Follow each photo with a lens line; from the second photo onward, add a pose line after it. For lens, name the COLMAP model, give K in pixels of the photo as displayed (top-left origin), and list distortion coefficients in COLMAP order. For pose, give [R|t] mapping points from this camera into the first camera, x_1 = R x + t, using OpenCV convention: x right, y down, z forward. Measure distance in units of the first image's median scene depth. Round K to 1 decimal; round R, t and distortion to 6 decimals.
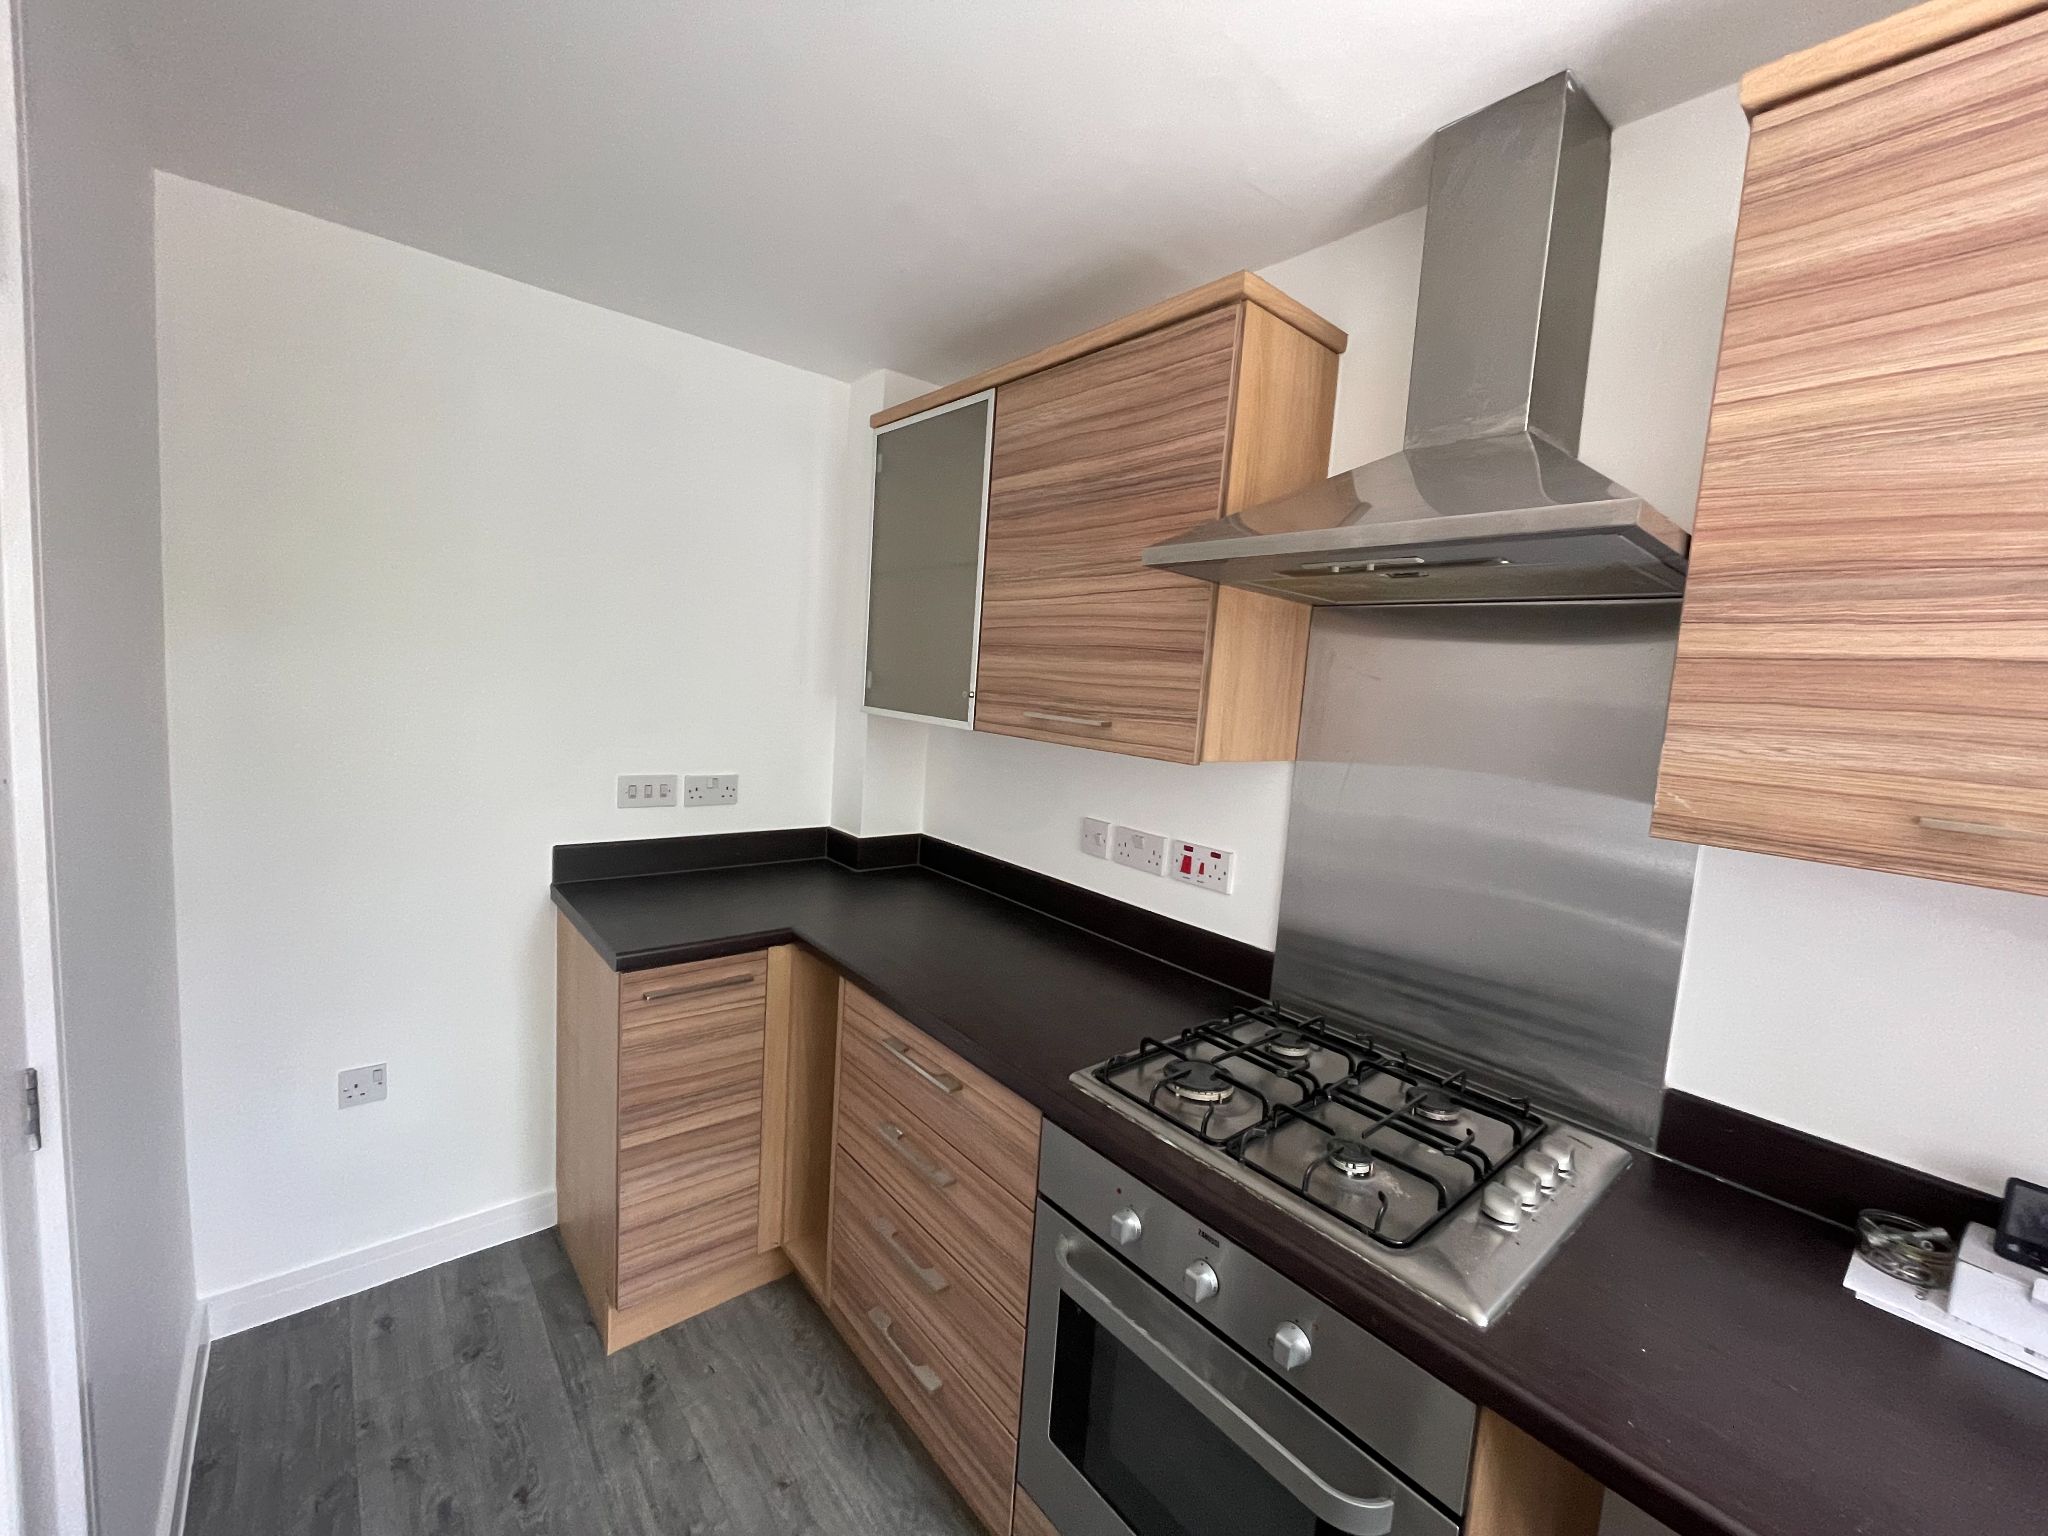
lens RADIAL K [[828.6, 0, 1018.6], [0, 828.6, 763.6], [0, 0, 1]] dist [-0.000444, 0.004774]
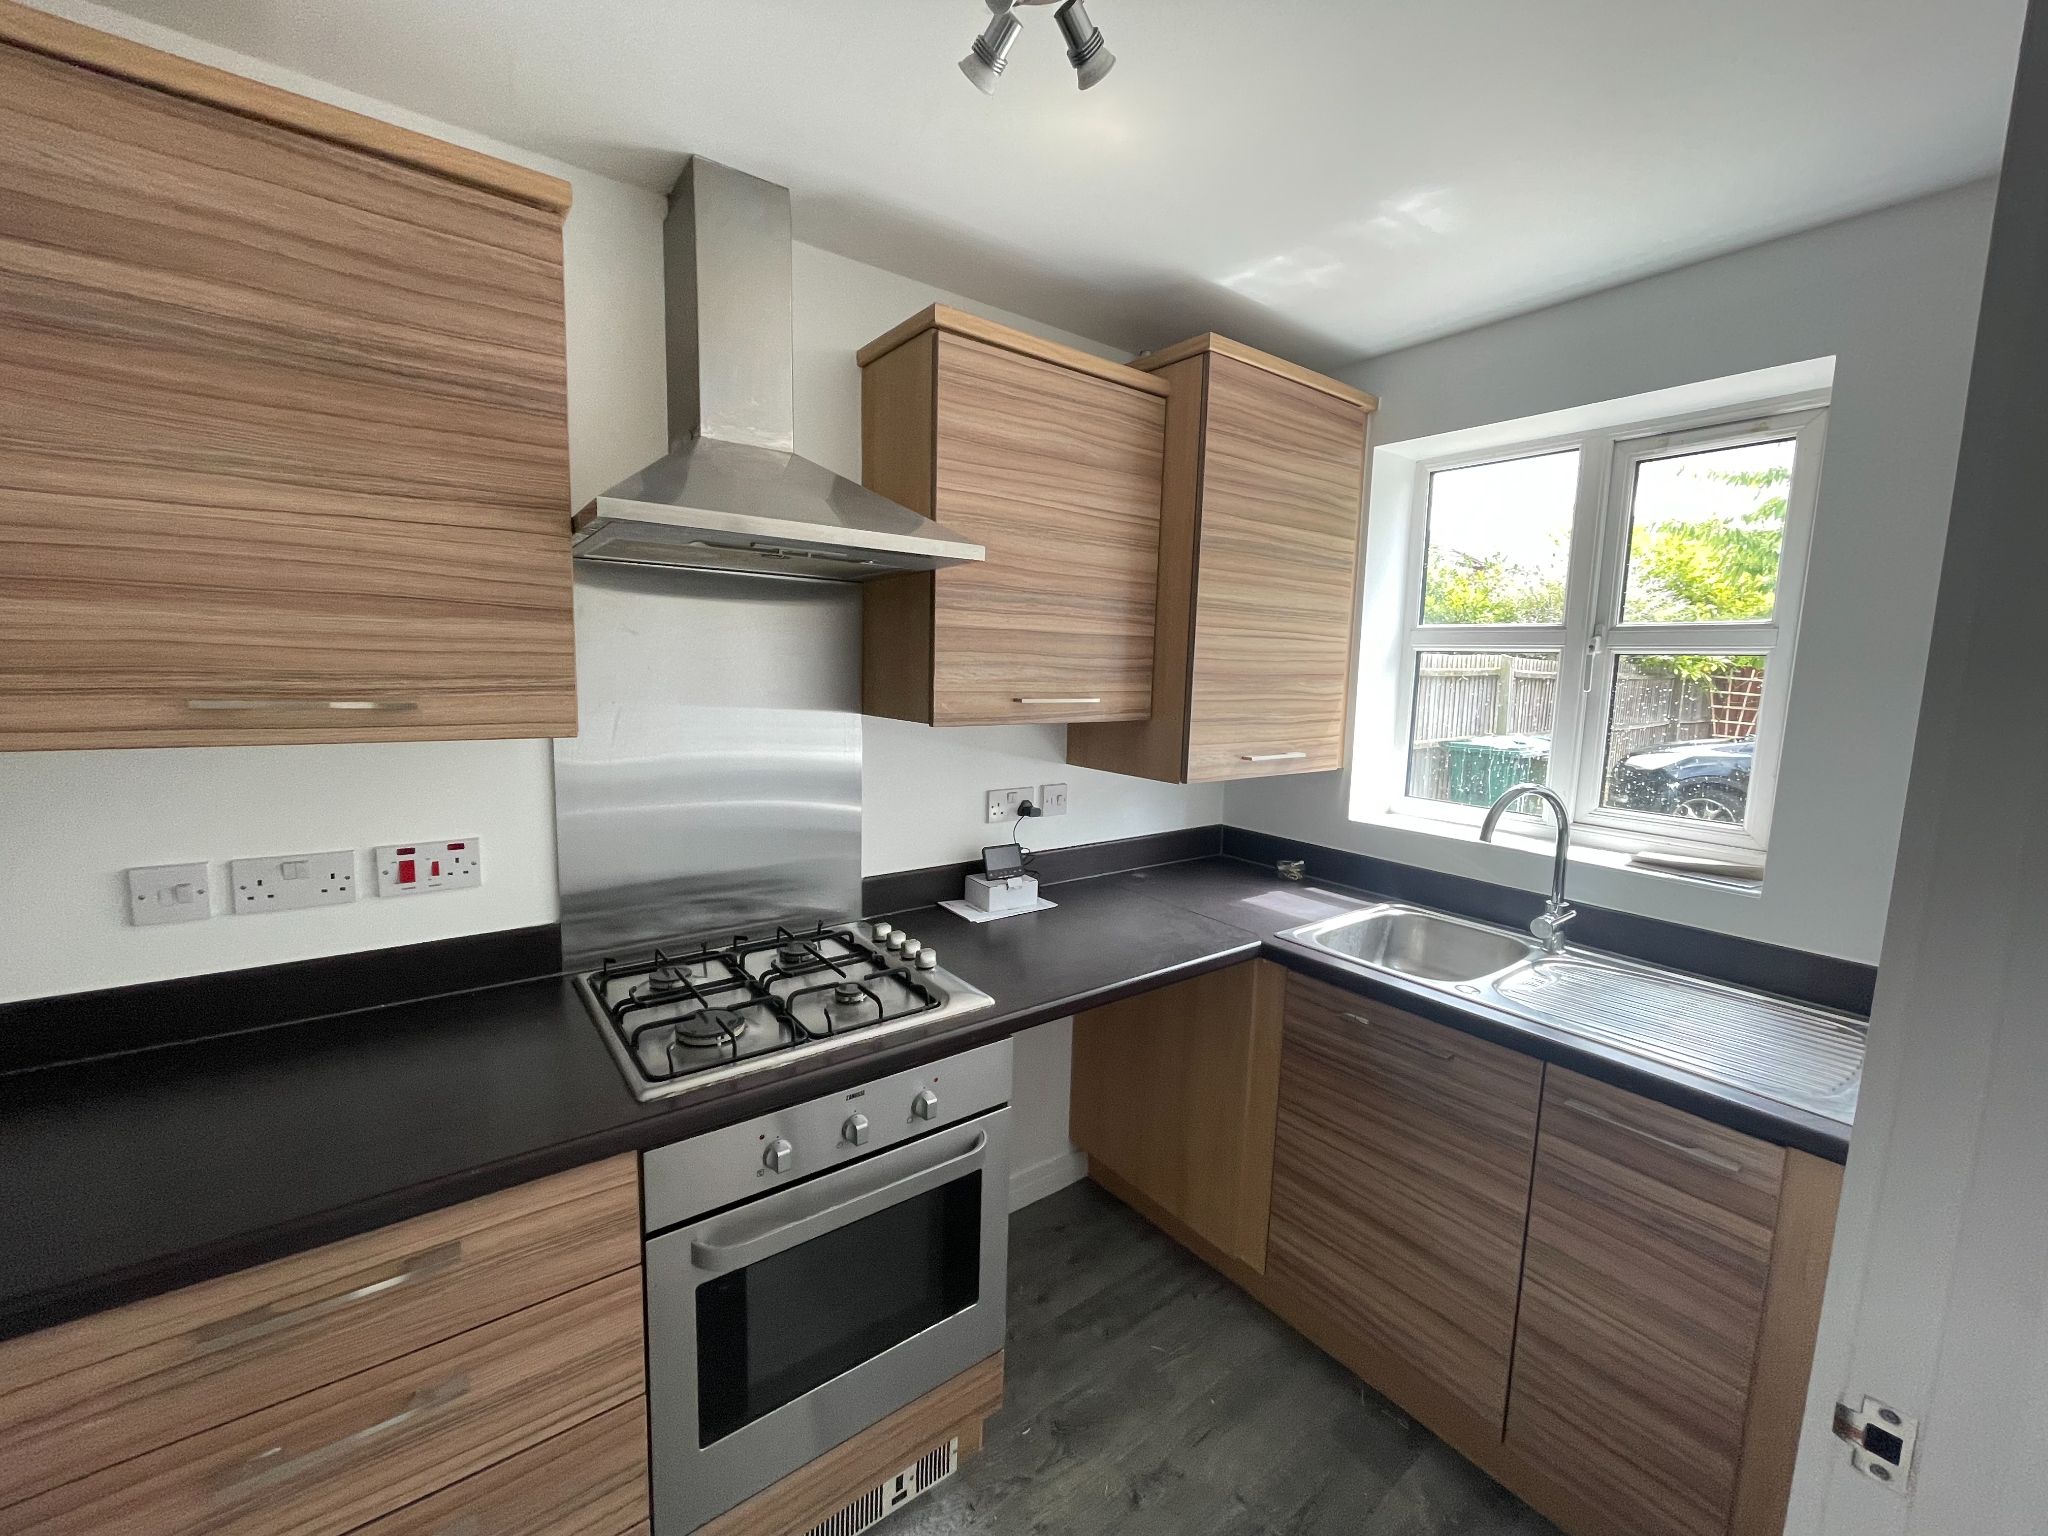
lens RADIAL K [[826.1, 0, 1017.7], [0, 826.1, 765.4], [0, 0, 1]] dist [-0.009315, 0.004614]
pose [[0.053030, -0.189468, 0.980454, -0.605289], [0.077861, 0.979631, 0.185097, -0.090062], [-0.995553, 0.066523, 0.066702, 0.430728]]
